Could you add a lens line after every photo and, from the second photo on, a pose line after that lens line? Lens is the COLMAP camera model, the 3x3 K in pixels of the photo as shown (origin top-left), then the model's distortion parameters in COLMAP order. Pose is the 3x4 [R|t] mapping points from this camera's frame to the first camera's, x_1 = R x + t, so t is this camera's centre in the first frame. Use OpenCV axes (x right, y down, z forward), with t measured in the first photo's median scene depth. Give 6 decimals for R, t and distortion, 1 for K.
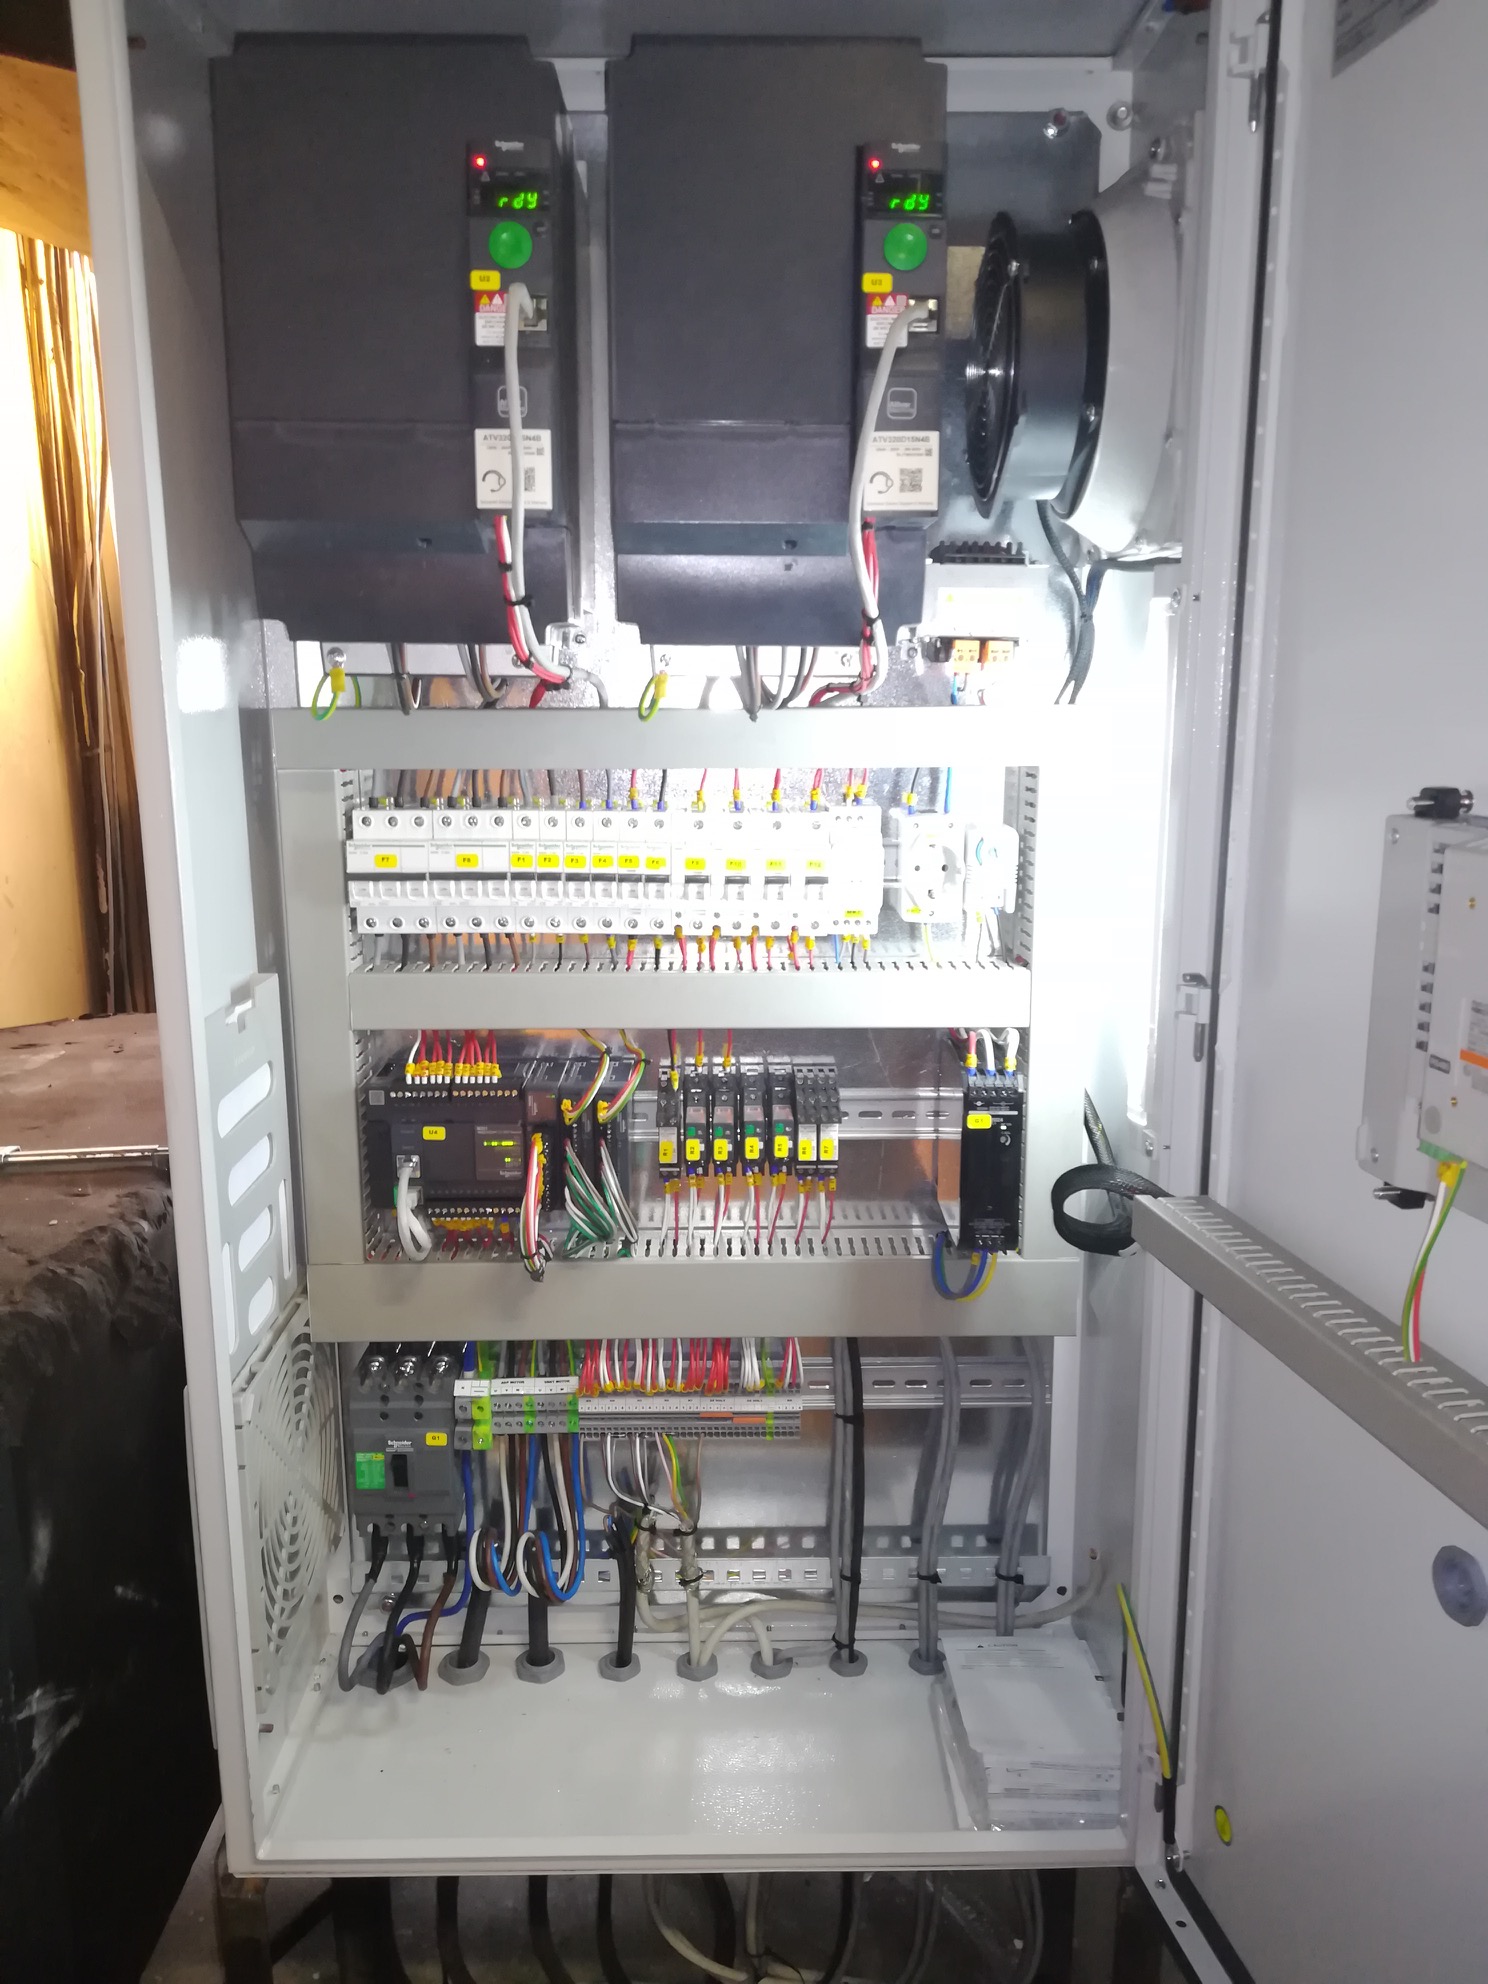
lens RADIAL K [[1548.9, 0, 740.1], [0, 1548.9, 993.5], [0, 0, 1]] dist [0.016593, -0.056031]
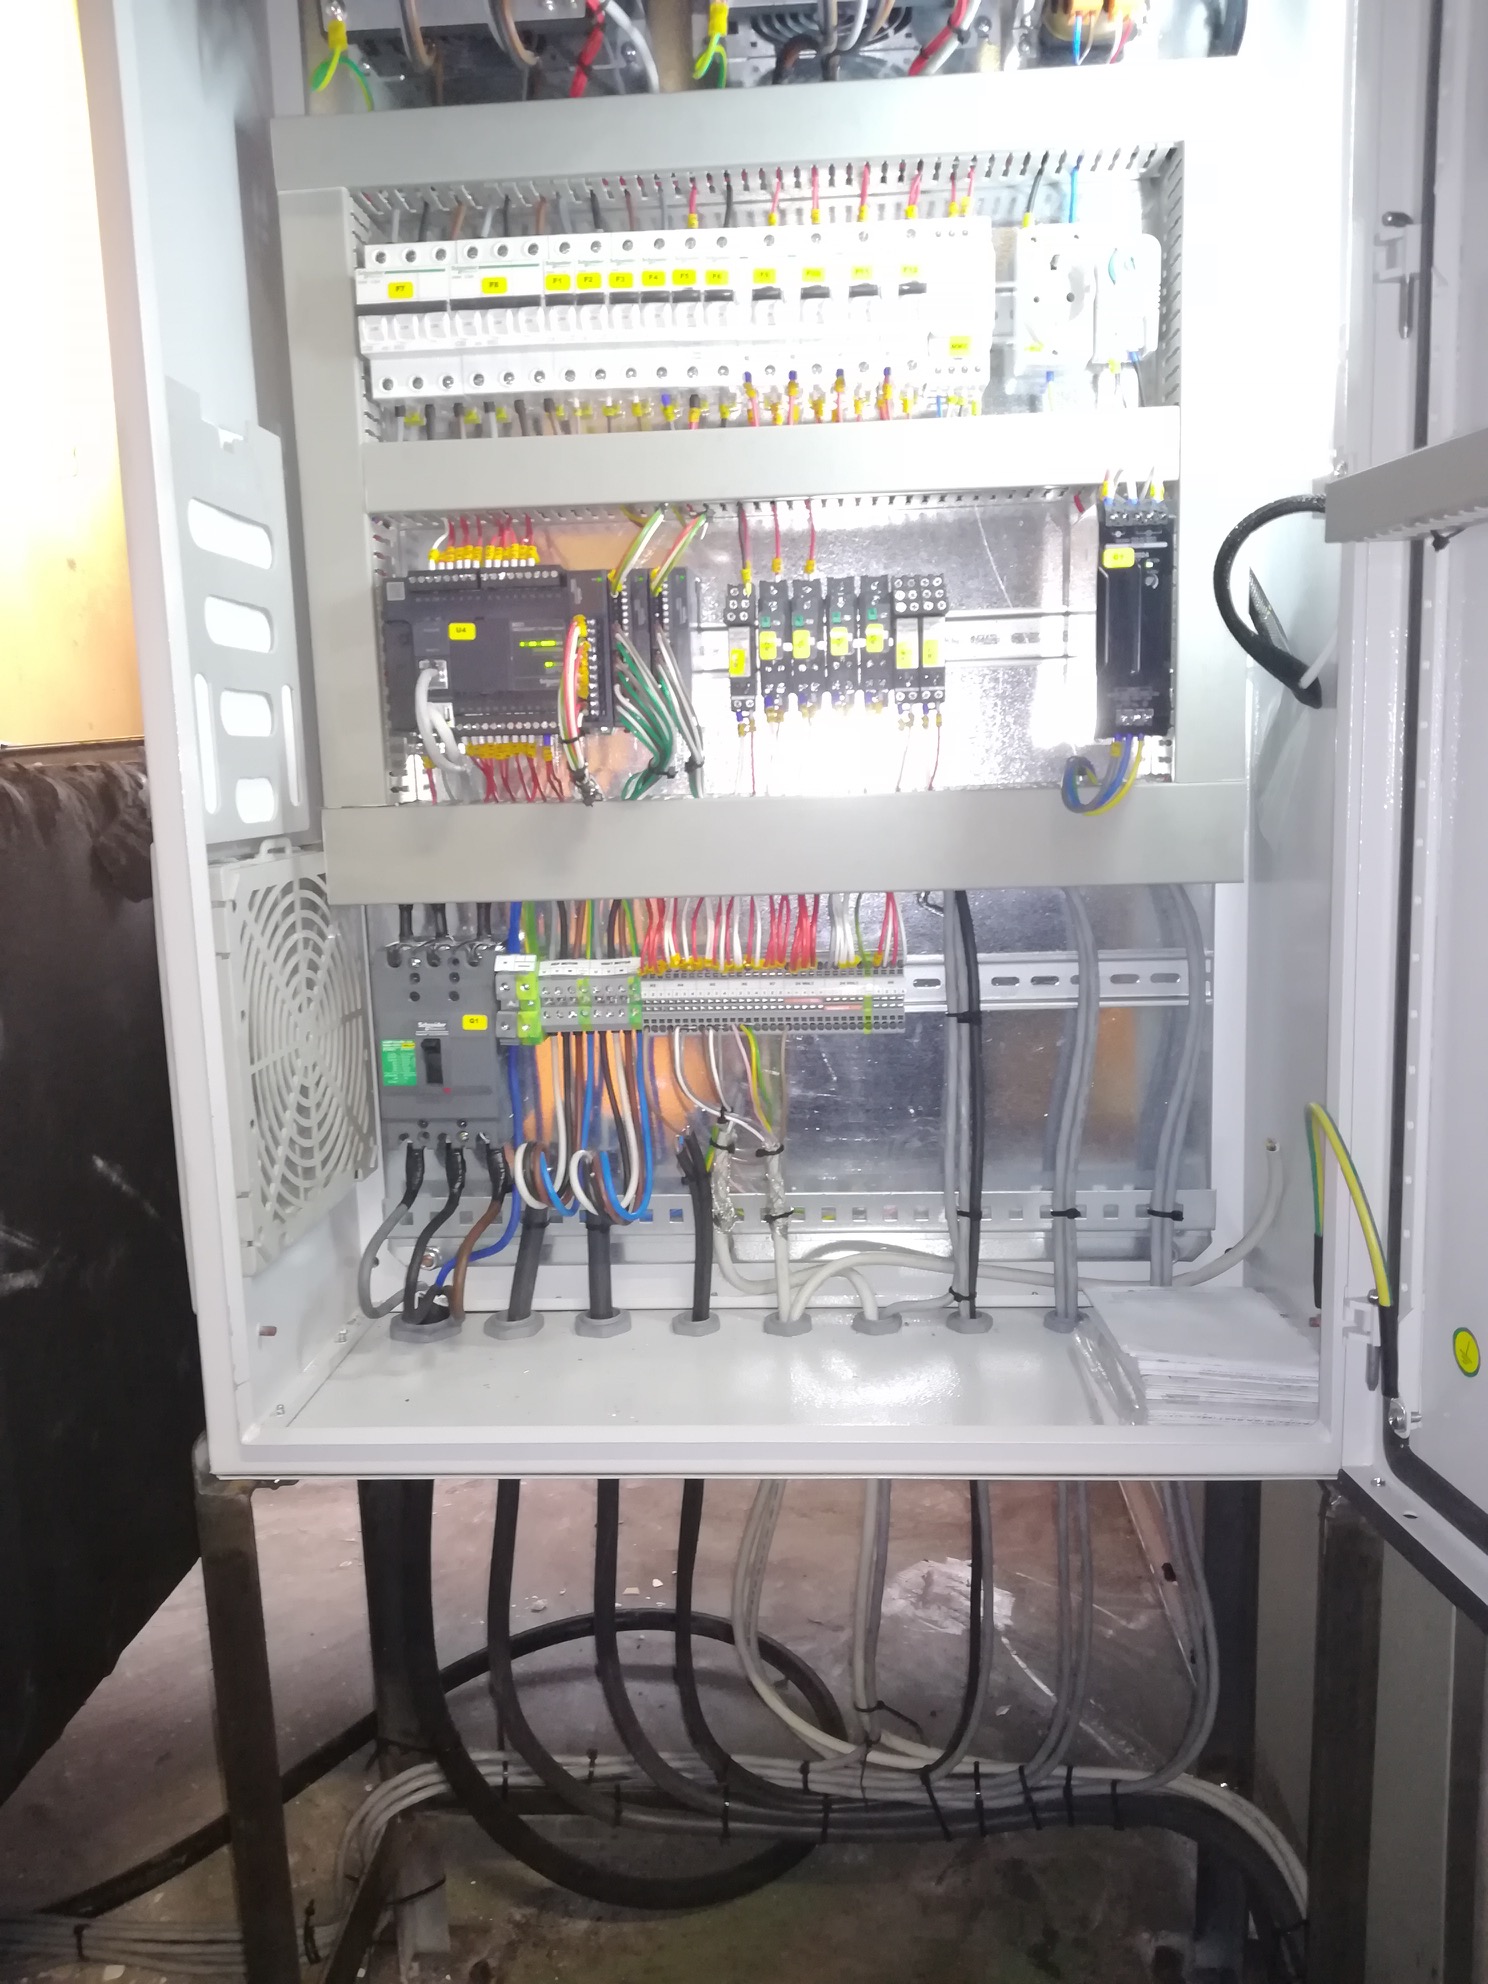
lens RADIAL K [[1548.9, 0, 731.4], [0, 1548.9, 994.6], [0, 0, 1]] dist [0.016593, -0.056031]
pose [[0.995904, -0.012679, -0.089527, 0.021582], [0.010074, 0.999515, -0.029481, 0.308535], [0.089858, 0.028459, 0.995548, 0.172267]]
